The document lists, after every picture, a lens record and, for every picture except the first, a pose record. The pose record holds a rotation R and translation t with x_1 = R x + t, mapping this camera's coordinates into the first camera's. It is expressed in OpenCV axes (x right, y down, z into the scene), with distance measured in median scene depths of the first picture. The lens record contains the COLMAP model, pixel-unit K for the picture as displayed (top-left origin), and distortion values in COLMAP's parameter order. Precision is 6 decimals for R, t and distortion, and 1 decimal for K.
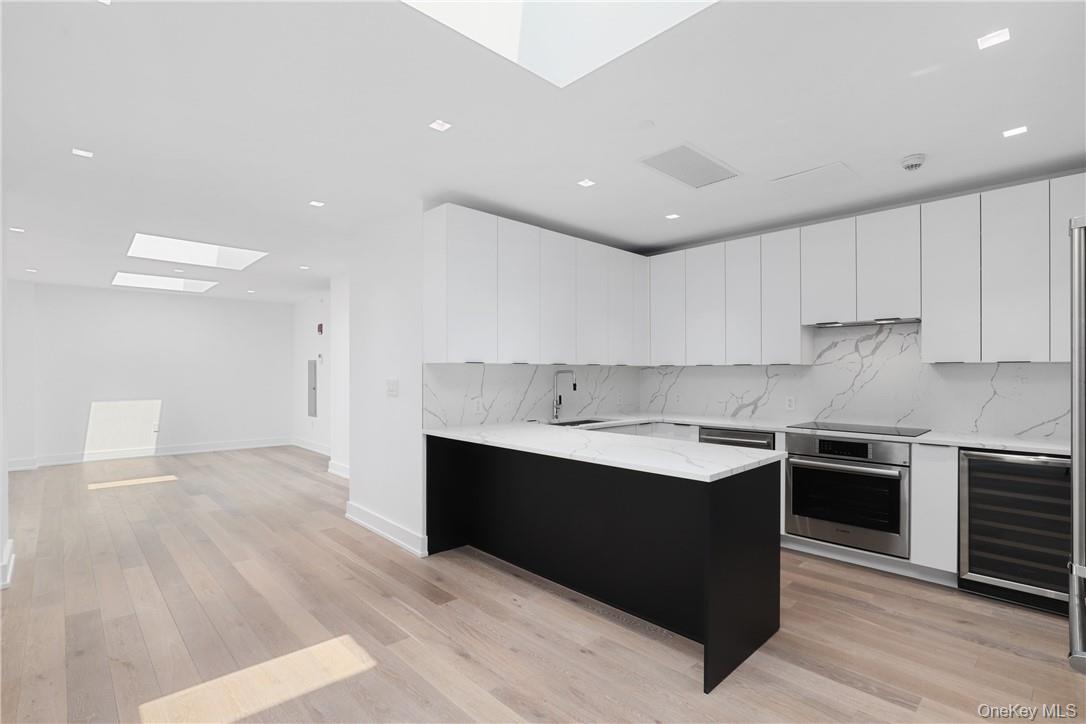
lens RADIAL K [[502.8, 0, 534.0], [0, 502.8, 371.1], [0, 0, 1]] dist [-0.005875, -0.000192]
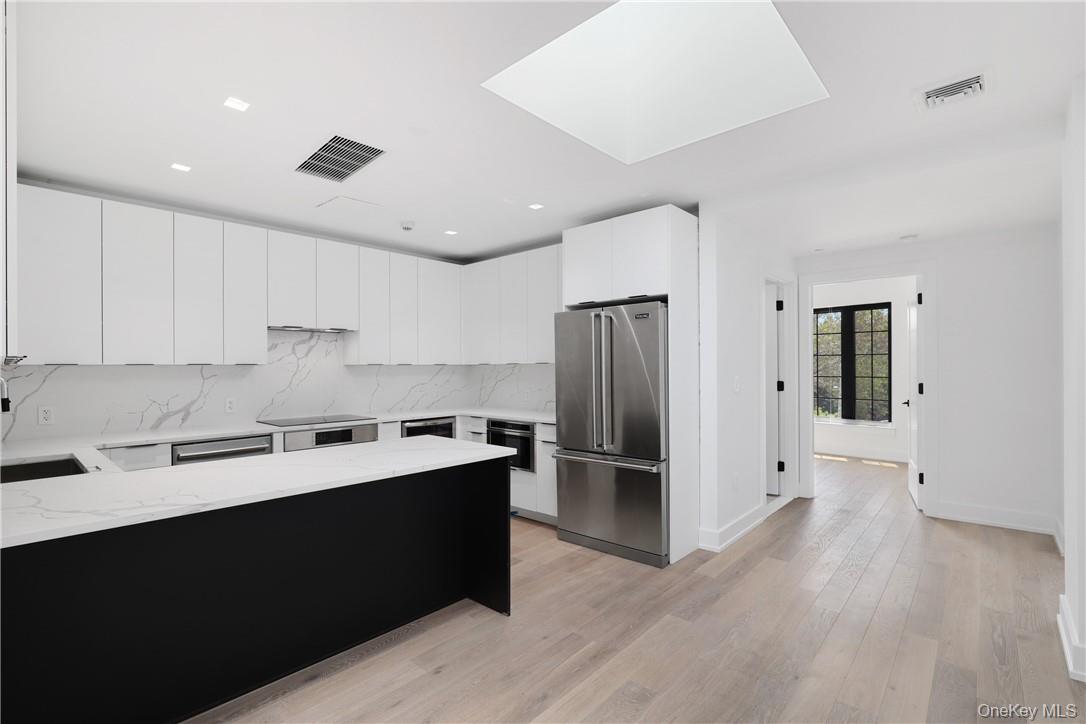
lens RADIAL K [[502.8, 0, 534.1], [0, 502.8, 360.4], [0, 0, 1]] dist [-0.005875, -0.000192]
pose [[-0.058123, 0.016883, 0.998167, -0.518572], [0.007430, 0.999837, -0.016478, -0.000676], [-0.998282, 0.006459, -0.058239, 0.534194]]
